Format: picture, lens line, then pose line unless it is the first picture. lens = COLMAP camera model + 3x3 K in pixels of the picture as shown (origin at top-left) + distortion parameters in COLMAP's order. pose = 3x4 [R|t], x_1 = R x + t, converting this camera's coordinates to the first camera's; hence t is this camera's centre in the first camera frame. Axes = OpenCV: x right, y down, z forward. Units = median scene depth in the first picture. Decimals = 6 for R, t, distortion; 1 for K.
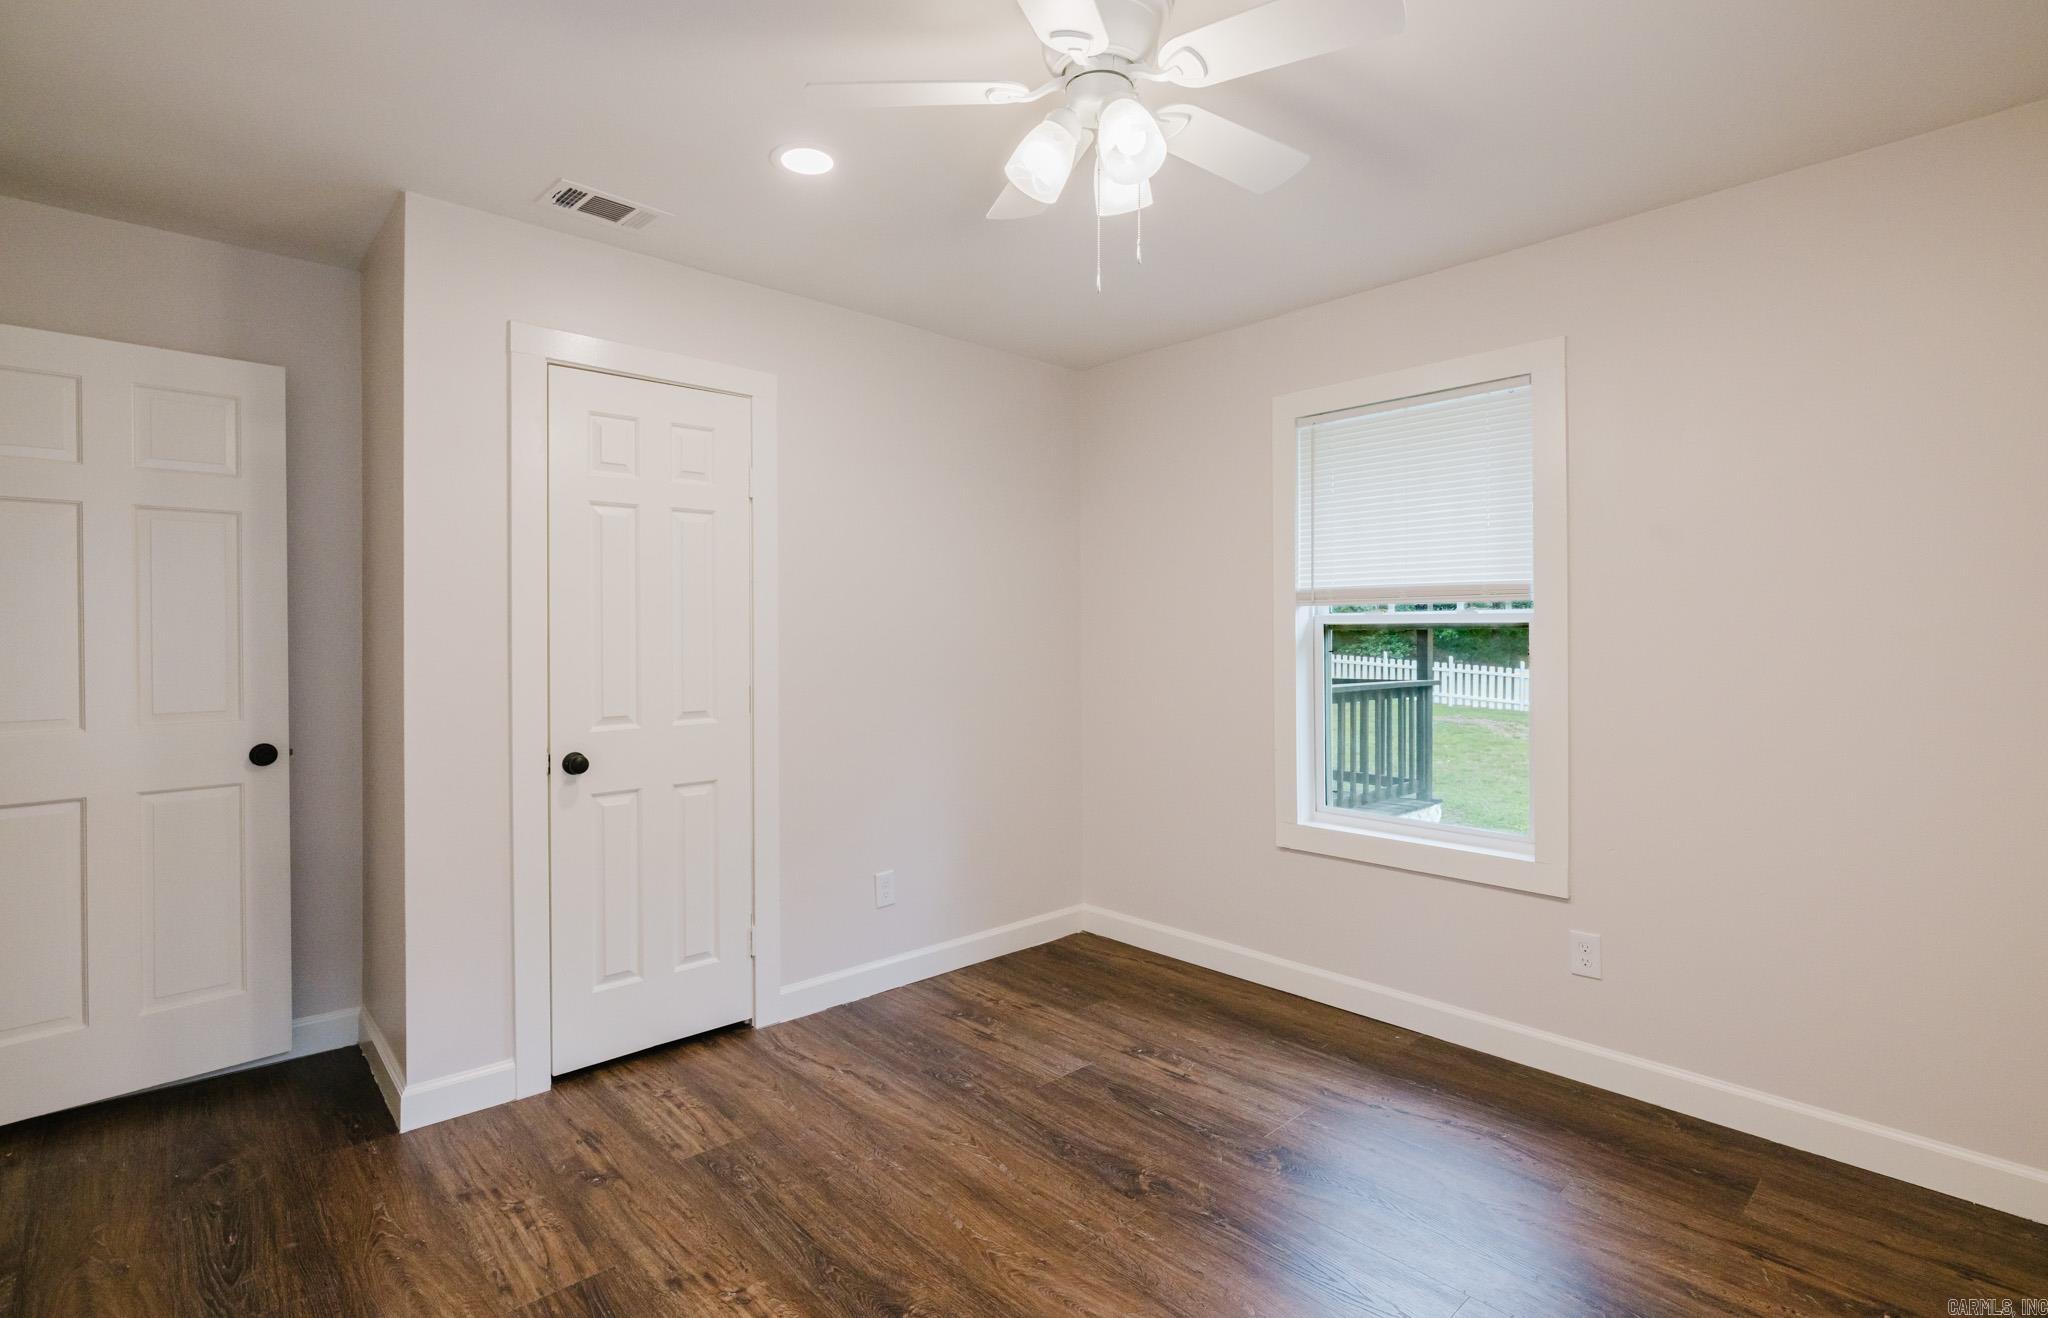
lens RADIAL K [[958.3, 0, 1021.3], [0, 958.3, 640.5], [0, 0, 1]] dist [-0.001837, -0.000632]
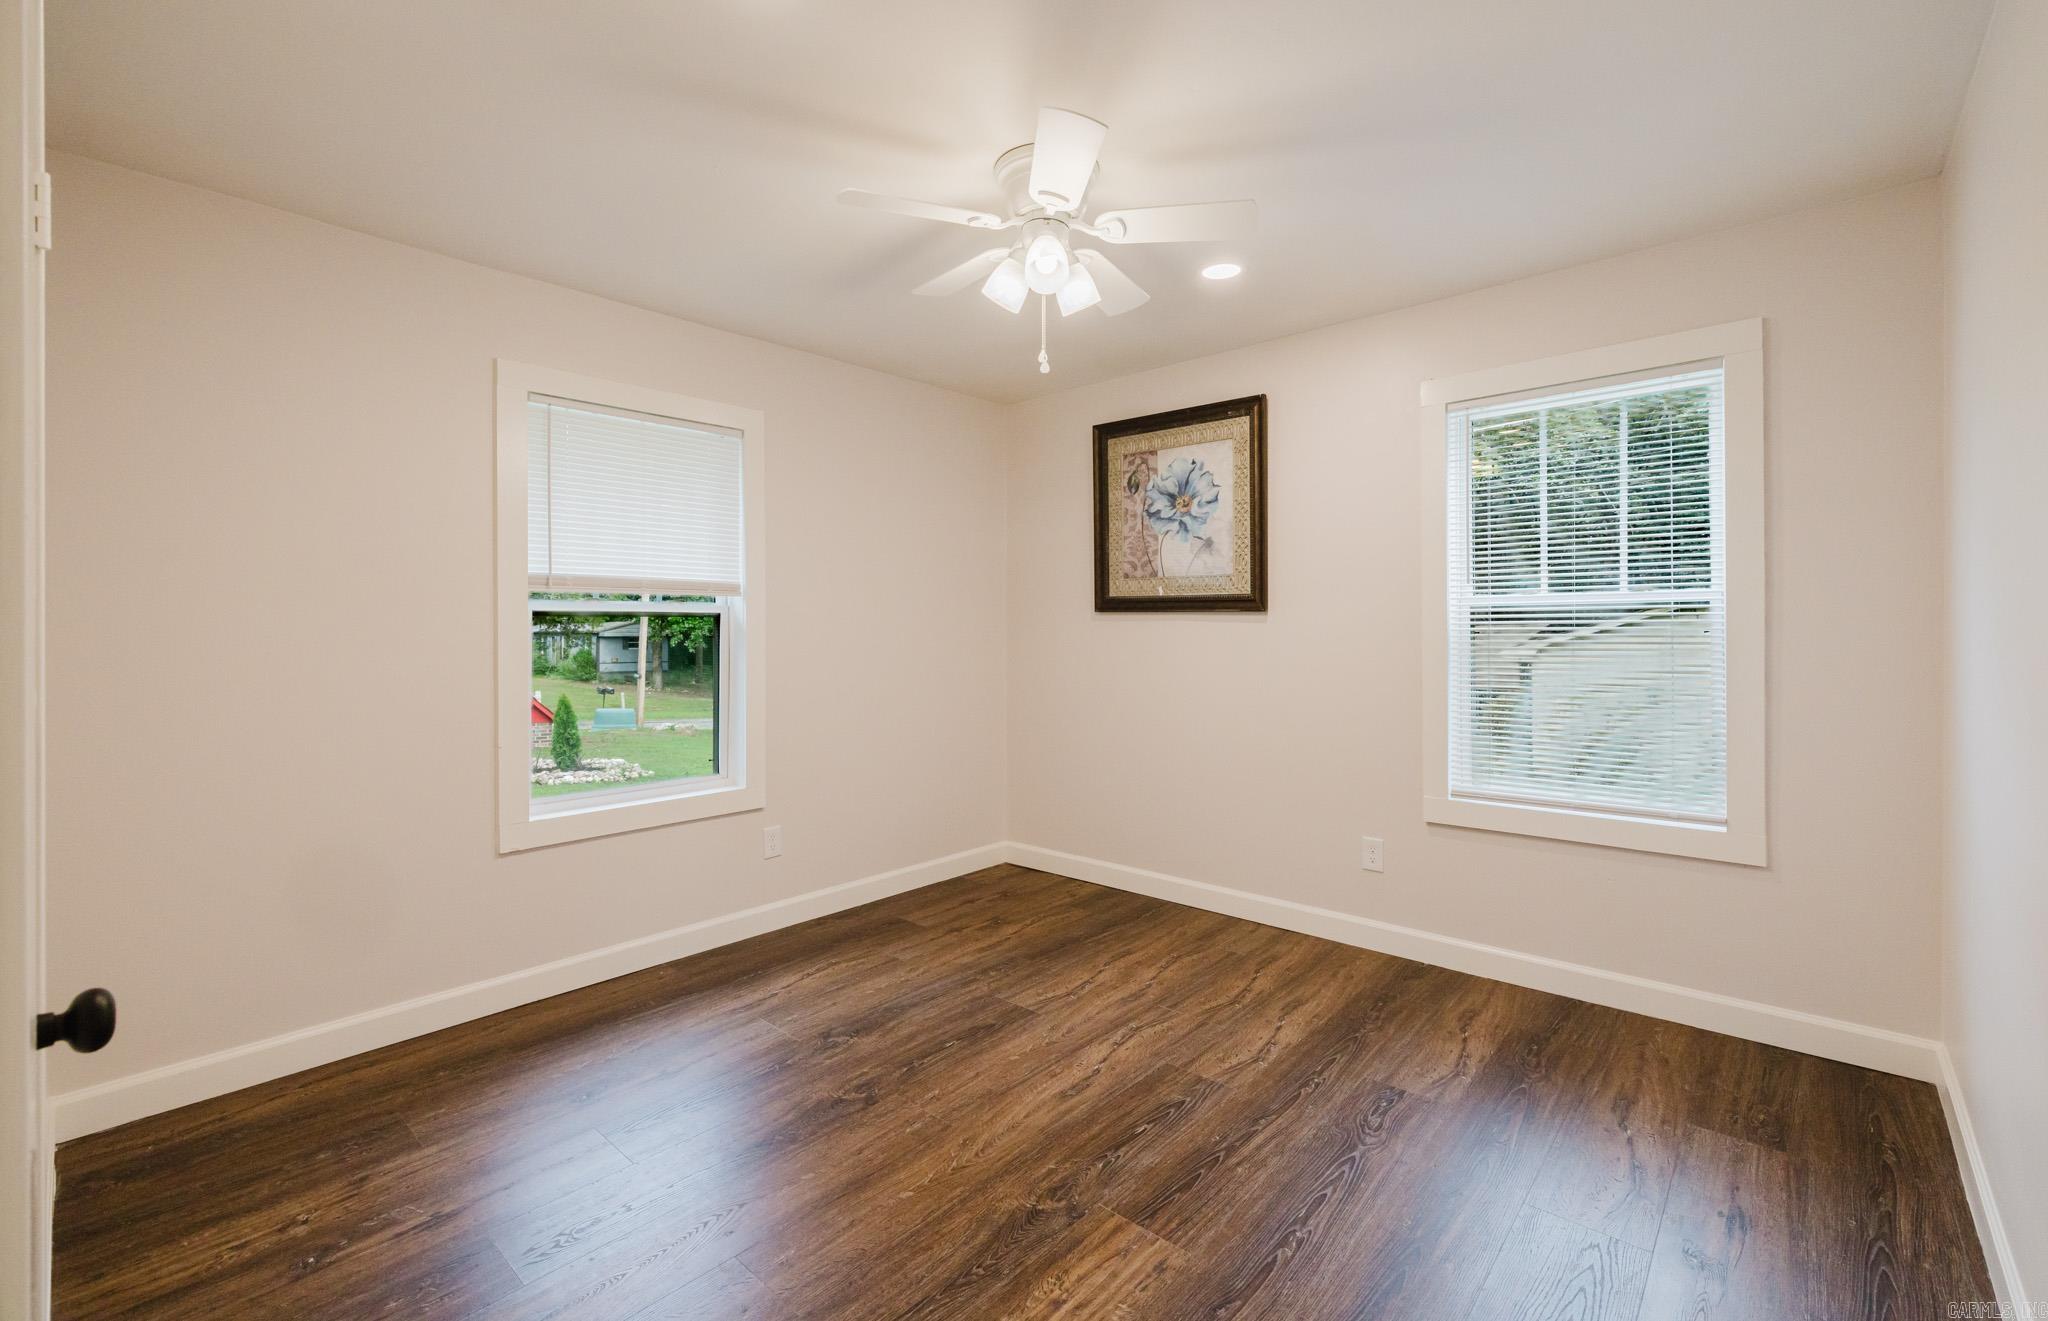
lens RADIAL K [[886.7, 0, 1029.1], [0, 886.7, 631.8], [0, 0, 1]] dist [0.001278, -0.000071]
pose [[-0.111362, 0.000367, 0.993780, -0.685910], [0.004086, 0.999992, 0.000089, 0.007549], [-0.993772, 0.004071, -0.111362, 0.655202]]
